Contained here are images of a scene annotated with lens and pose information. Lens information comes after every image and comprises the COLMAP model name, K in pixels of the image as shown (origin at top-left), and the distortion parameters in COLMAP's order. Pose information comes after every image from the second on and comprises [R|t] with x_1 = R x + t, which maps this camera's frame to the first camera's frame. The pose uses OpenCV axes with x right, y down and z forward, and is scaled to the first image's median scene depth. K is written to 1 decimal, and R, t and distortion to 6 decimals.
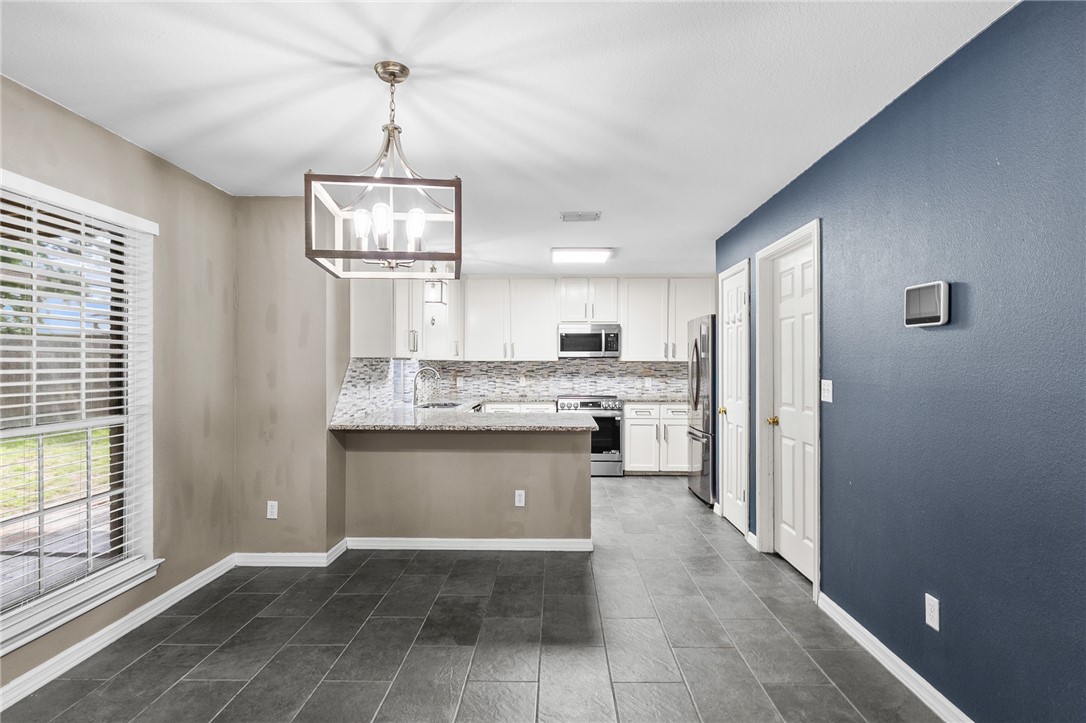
lens RADIAL K [[569.5, 0, 545.7], [0, 569.5, 358.5], [0, 0, 1]] dist [0.001382, -0.001218]
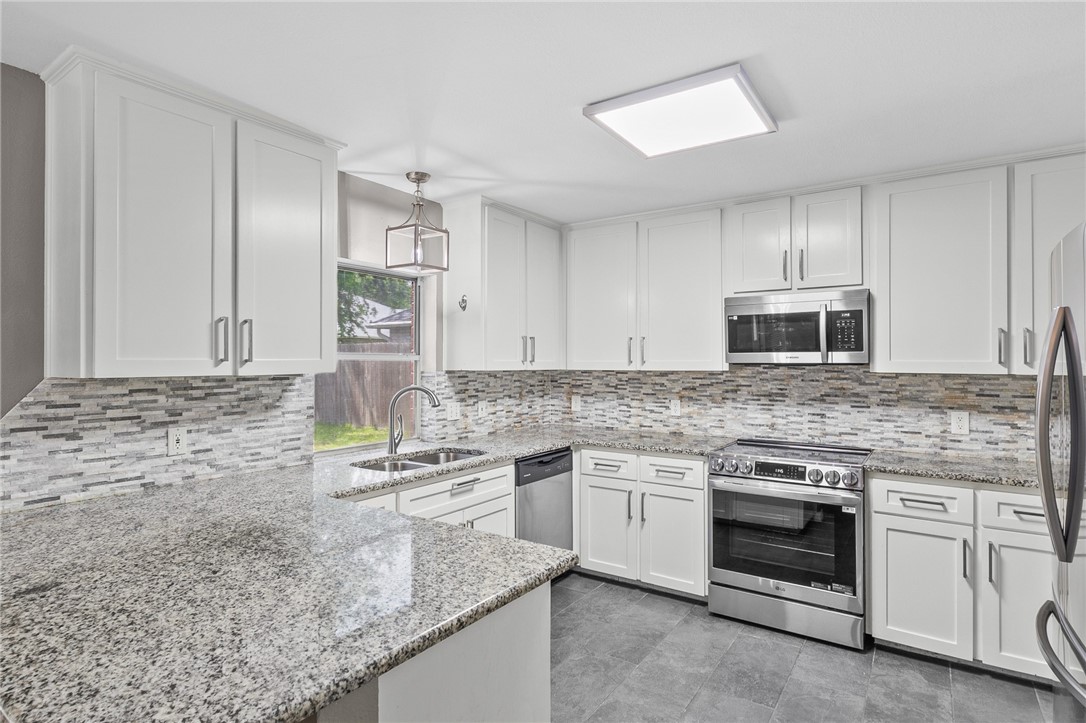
lens RADIAL K [[569.5, 0, 538.4], [0, 569.5, 351.7], [0, 0, 1]] dist [0.001382, -0.001218]
pose [[0.833679, -0.010260, -0.552154, 0.164691], [0.006404, 0.999940, -0.008912, -0.010075], [0.552213, 0.003894, 0.833694, 0.505613]]
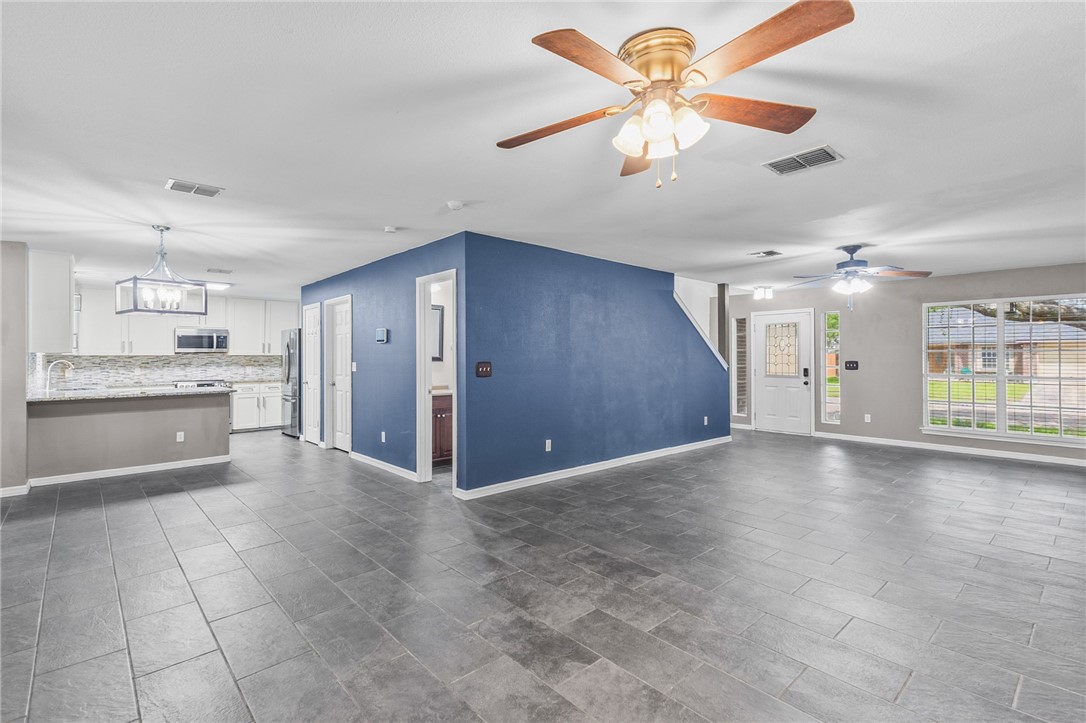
lens RADIAL K [[503.9, 0, 537.5], [0, 503.9, 352.1], [0, 0, 1]] dist [0.018395, 0.000325]
pose [[0.732159, 0.000212, 0.681134, -0.174937], [0.000795, 0.999999, -0.001166, -0.001146], [-0.681134, 0.001395, 0.732158, -0.485643]]
